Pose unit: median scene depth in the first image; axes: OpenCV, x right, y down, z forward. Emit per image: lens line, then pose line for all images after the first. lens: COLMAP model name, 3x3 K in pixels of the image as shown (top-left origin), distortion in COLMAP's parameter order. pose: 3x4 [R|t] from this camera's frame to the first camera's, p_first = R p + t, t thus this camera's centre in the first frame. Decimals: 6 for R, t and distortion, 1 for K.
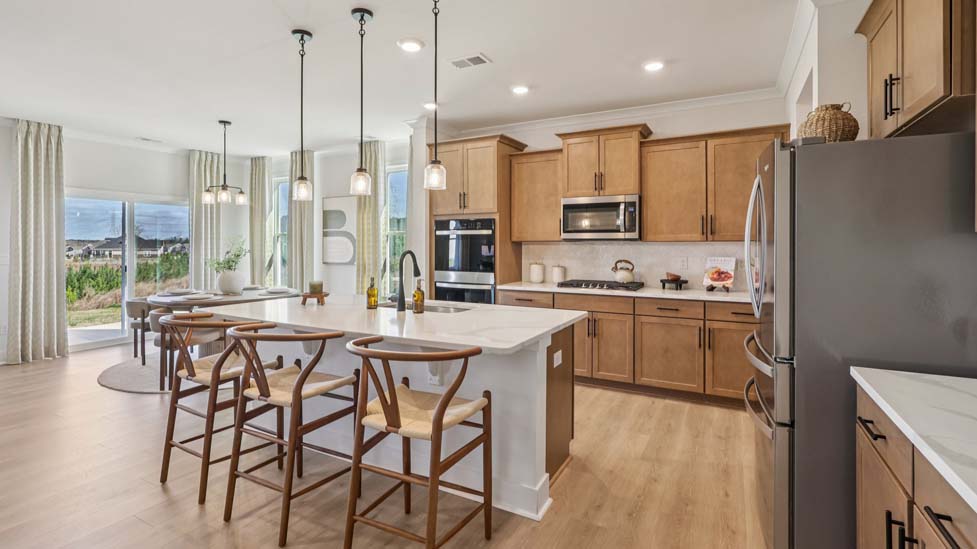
lens RADIAL K [[453.3, 0, 488.6], [0, 453.3, 244.9], [0, 0, 1]] dist [-0.003181, 0.000921]
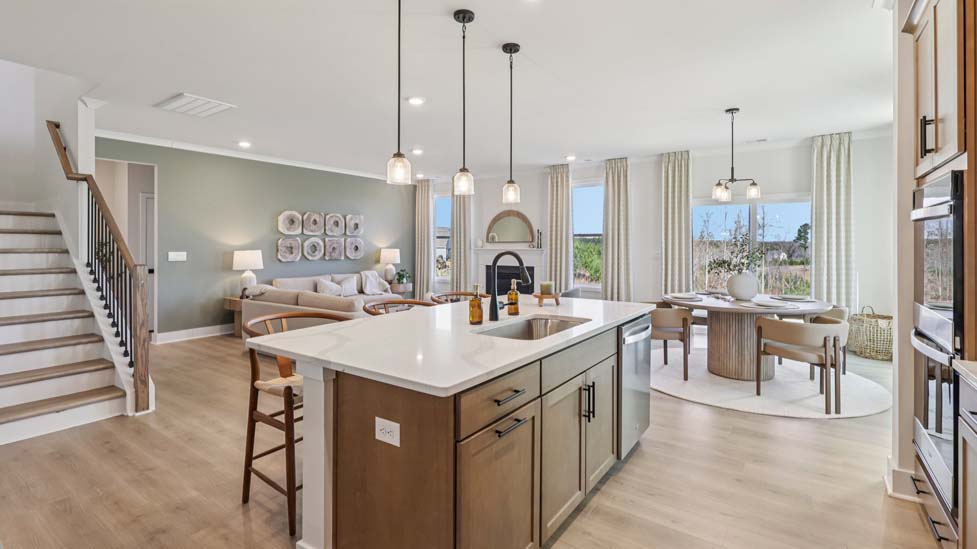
lens RADIAL K [[453.3, 0, 486.4], [0, 453.3, 244.4], [0, 0, 1]] dist [-0.003181, 0.000921]
pose [[-0.120747, -0.001613, -0.992682, 0.449994], [-0.000900, 0.999998, -0.001516, 0.001094], [0.992683, 0.000710, -0.120749, 0.734138]]
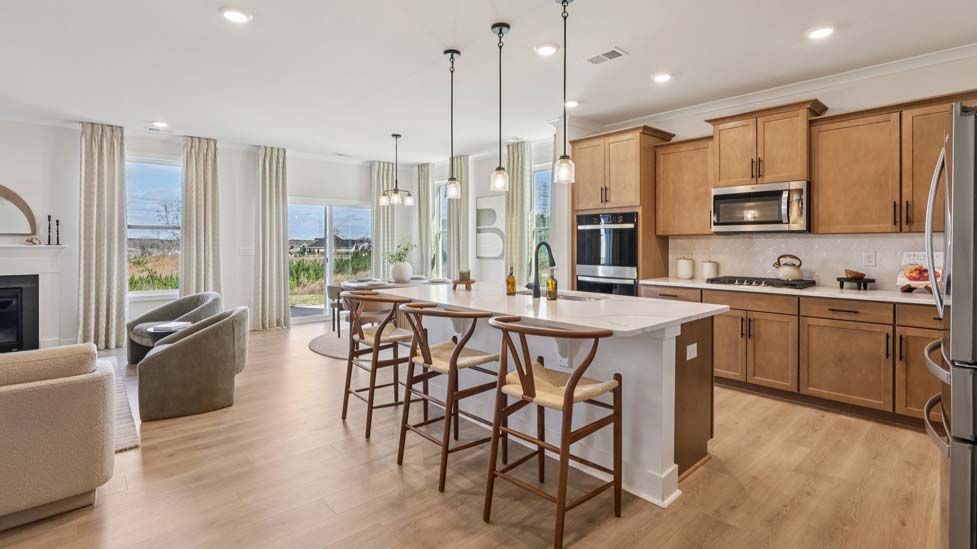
lens RADIAL K [[453.3, 0, 487.9], [0, 453.3, 246.6], [0, 0, 1]] dist [-0.003181, 0.000921]
pose [[0.943379, 0.001471, -0.331715, 0.037264], [0.000649, 0.999980, 0.006281, 0.011592], [0.331717, -0.006141, 0.943359, -0.037258]]
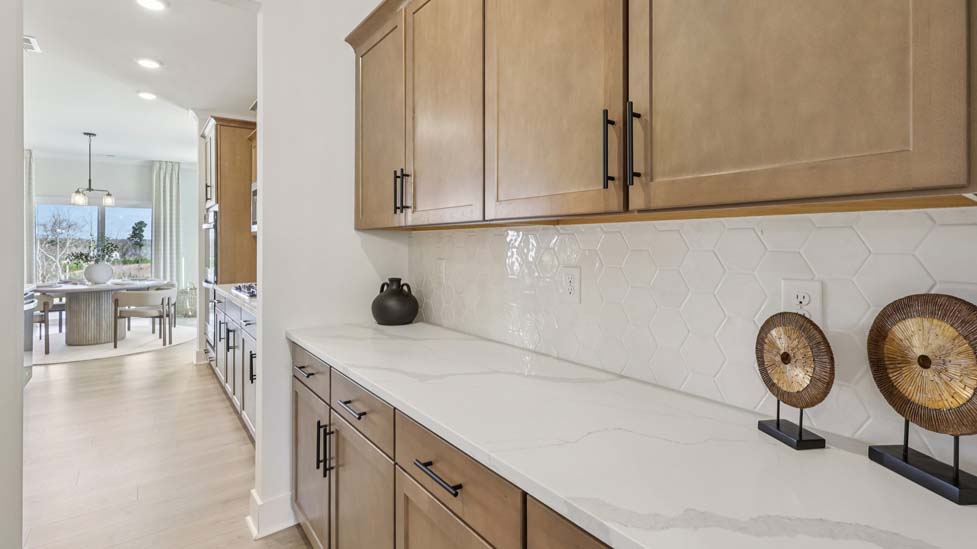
lens RADIAL K [[453.3, 0, 492.0], [0, 453.3, 241.4], [0, 0, 1]] dist [-0.003181, 0.000921]
pose [[0.914359, -0.002914, -0.404894, 0.964748], [0.001907, 0.999994, -0.002890, 0.007978], [0.404900, 0.001870, 0.914359, 0.431834]]
